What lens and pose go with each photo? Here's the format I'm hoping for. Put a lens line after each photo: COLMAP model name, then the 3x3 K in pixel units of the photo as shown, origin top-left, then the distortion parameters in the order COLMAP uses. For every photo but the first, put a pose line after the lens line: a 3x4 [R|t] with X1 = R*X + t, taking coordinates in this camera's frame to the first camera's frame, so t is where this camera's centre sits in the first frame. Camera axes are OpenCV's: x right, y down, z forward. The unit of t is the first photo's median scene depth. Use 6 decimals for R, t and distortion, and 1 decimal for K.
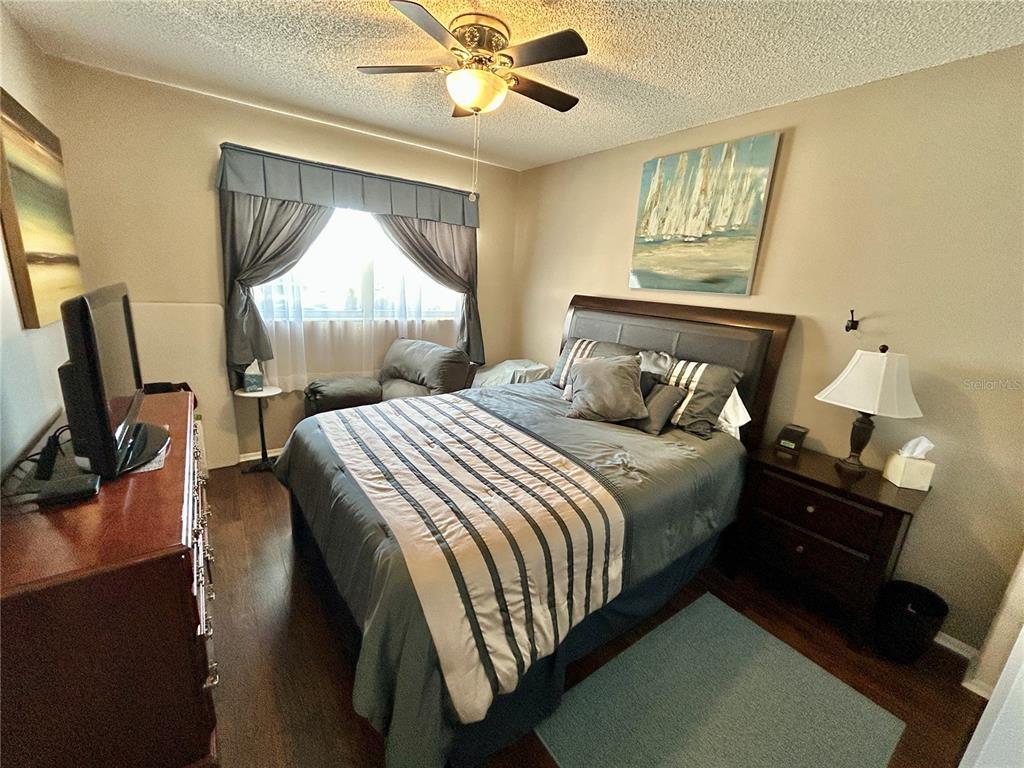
lens RADIAL K [[411.7, 0, 508.7], [0, 411.7, 383.8], [0, 0, 1]] dist [0.000424, -0.000291]
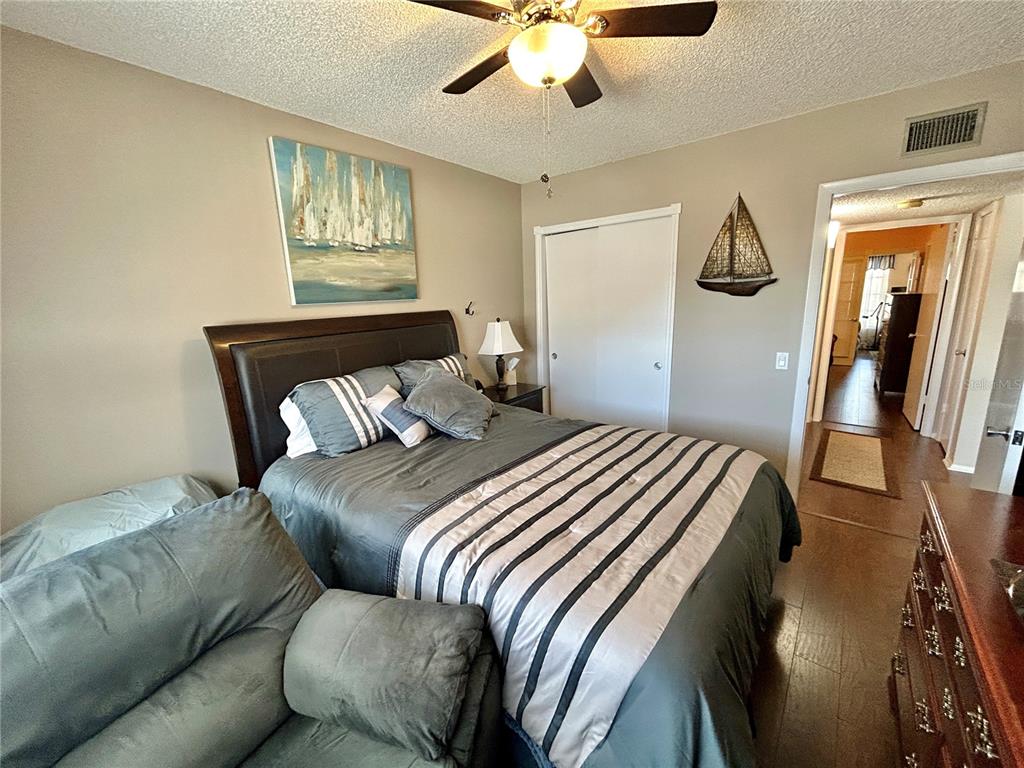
lens RADIAL K [[411.7, 0, 508.7], [0, 411.7, 383.8], [0, 0, 1]] dist [0.000424, -0.000291]
pose [[-0.250541, -0.254781, 0.933978, -0.675542], [0.262587, 0.910698, 0.318870, -0.297683], [-0.931814, 0.325140, -0.161265, 1.000744]]
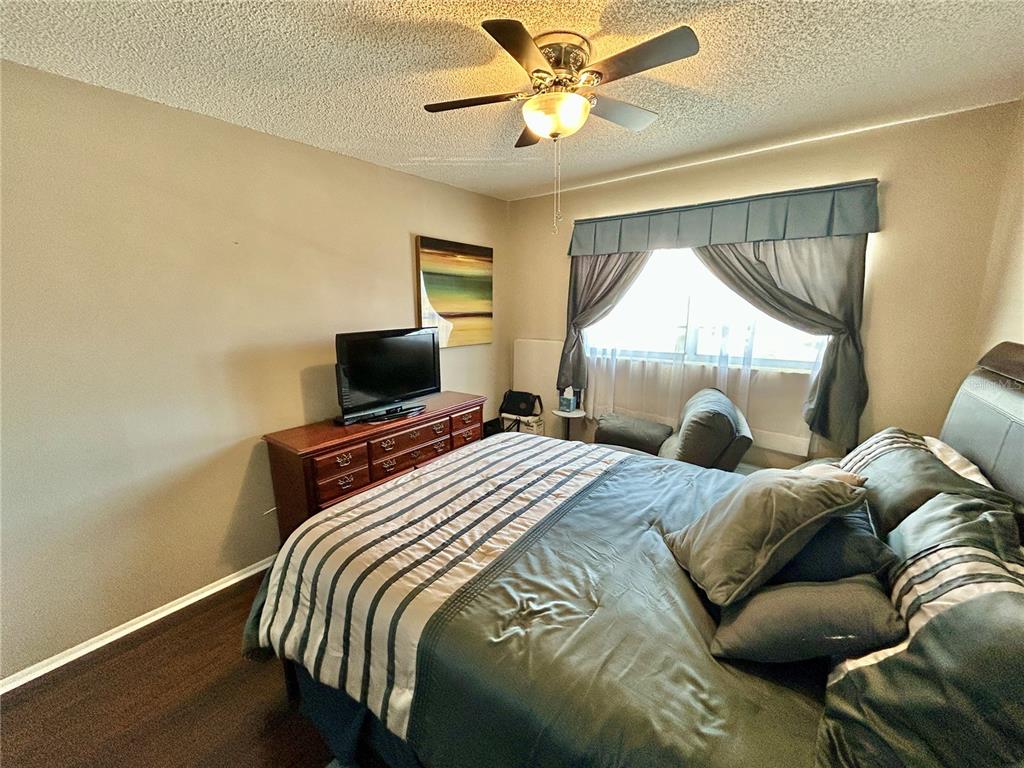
lens RADIAL K [[411.7, 0, 508.7], [0, 411.7, 383.8], [0, 0, 1]] dist [0.000424, -0.000291]
pose [[0.281914, 0.122113, -0.951637, 0.594834], [-0.212007, 0.975278, 0.062341, -0.121855], [0.935723, 0.184179, 0.300833, 0.530930]]
